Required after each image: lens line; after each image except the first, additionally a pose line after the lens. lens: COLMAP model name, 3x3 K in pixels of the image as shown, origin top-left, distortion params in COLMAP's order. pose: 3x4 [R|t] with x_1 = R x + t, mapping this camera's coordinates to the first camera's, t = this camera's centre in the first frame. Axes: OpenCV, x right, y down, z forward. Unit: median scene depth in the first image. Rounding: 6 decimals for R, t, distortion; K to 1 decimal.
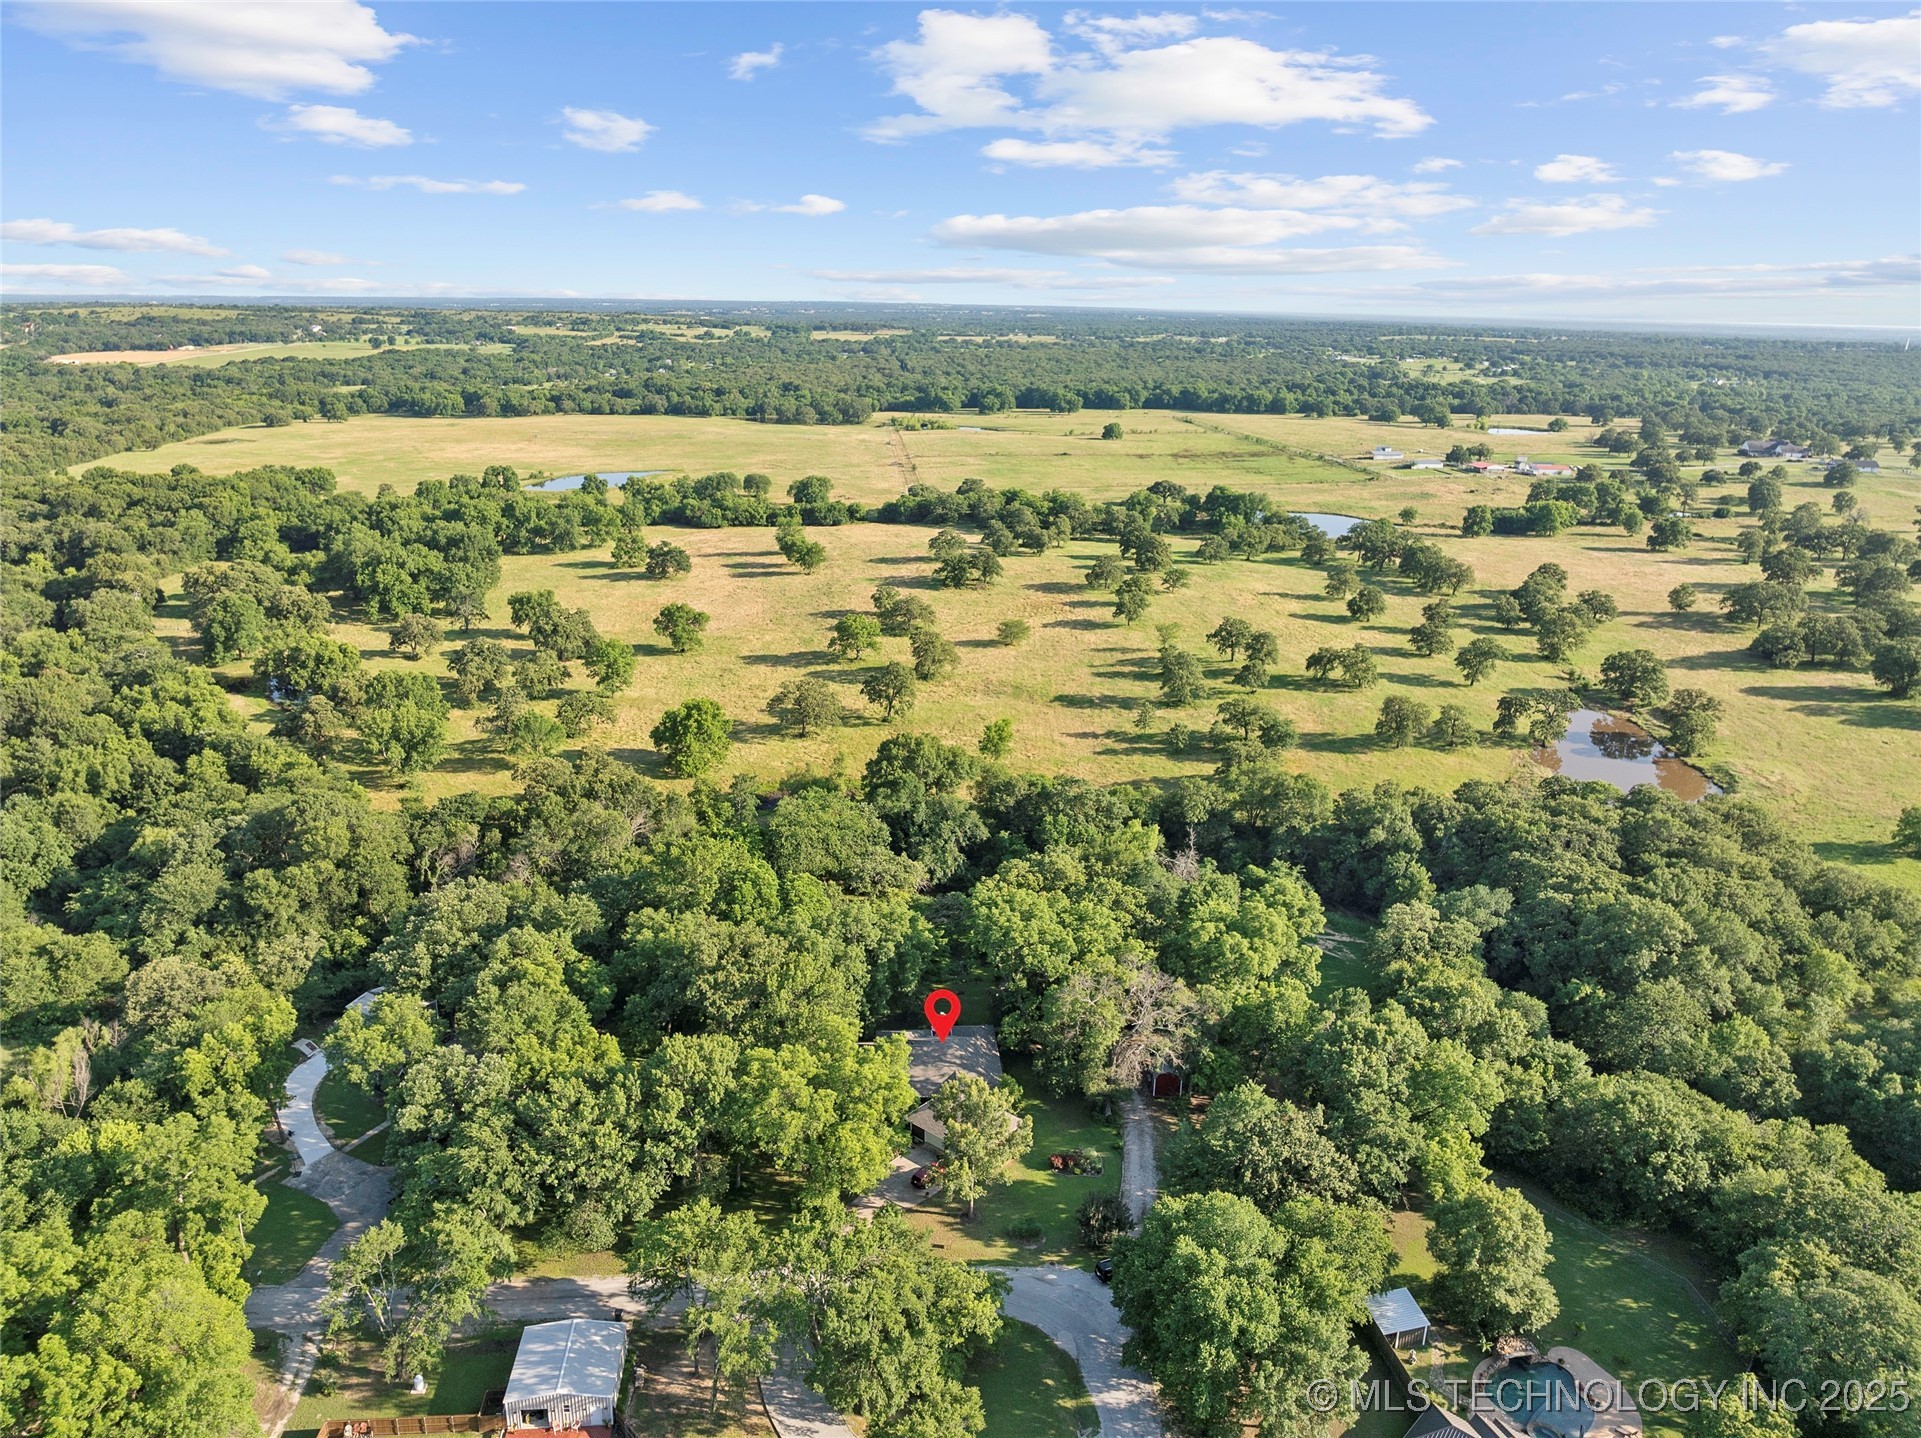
lens RADIAL K [[1380.6, 0, 960.5], [0, 1380.6, 719.0], [0, 0, 1]] dist [-0.021164, -0.000365]
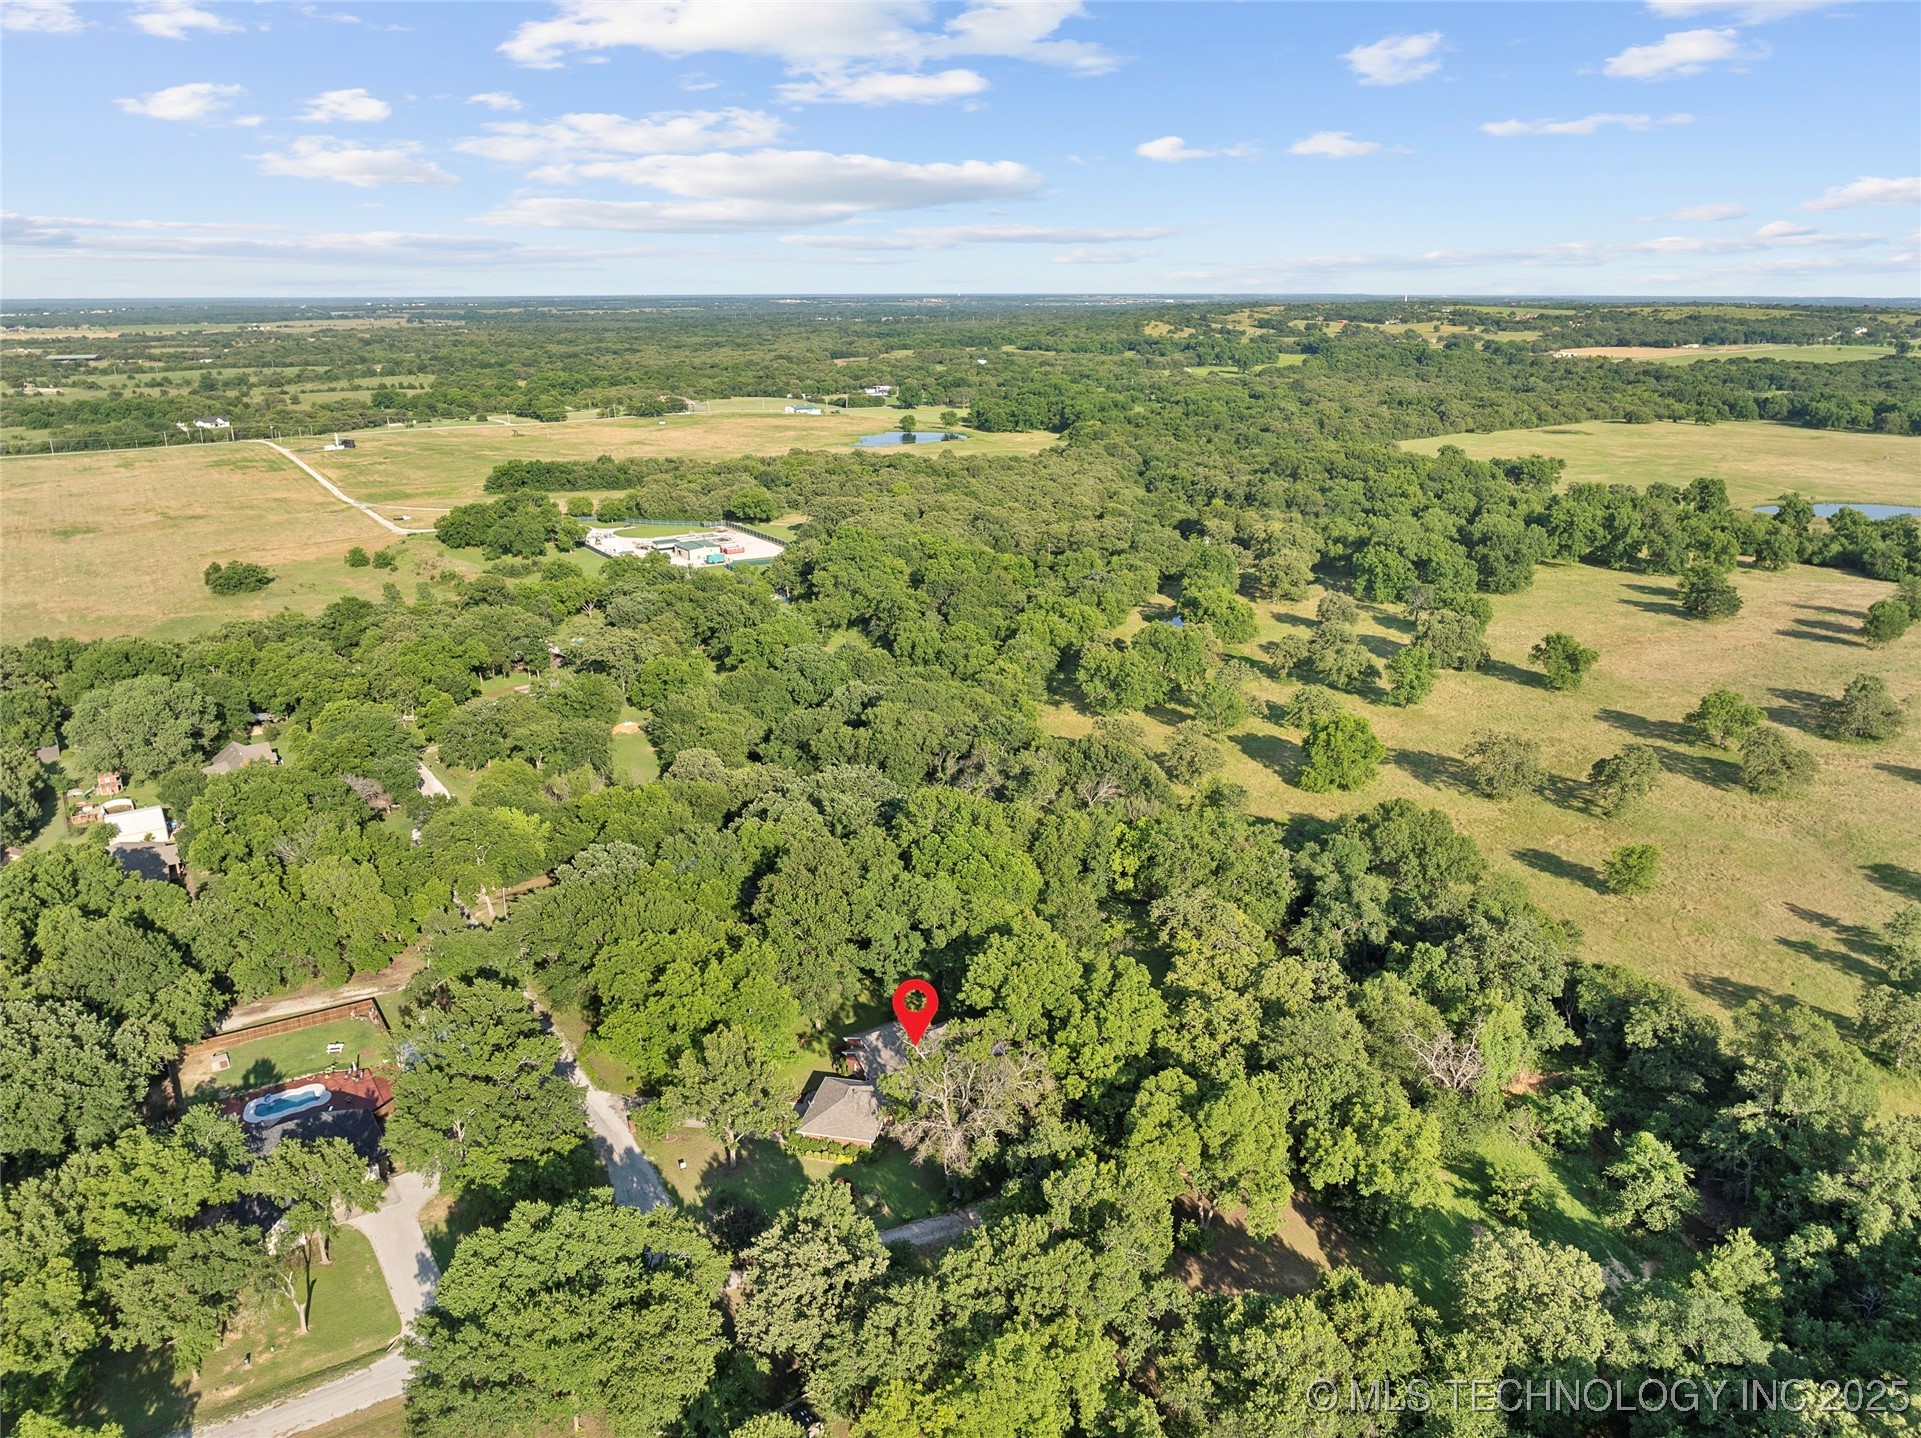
lens RADIAL K [[1380.6, 0, 960.5], [0, 1380.6, 719.0], [0, 0, 1]] dist [-0.021164, -0.000365]
pose [[0.480072, 0.248371, -0.841334, 0.138929], [-0.249452, 0.958139, 0.140514, -0.023083], [0.841014, 0.142416, 0.521932, 0.089665]]
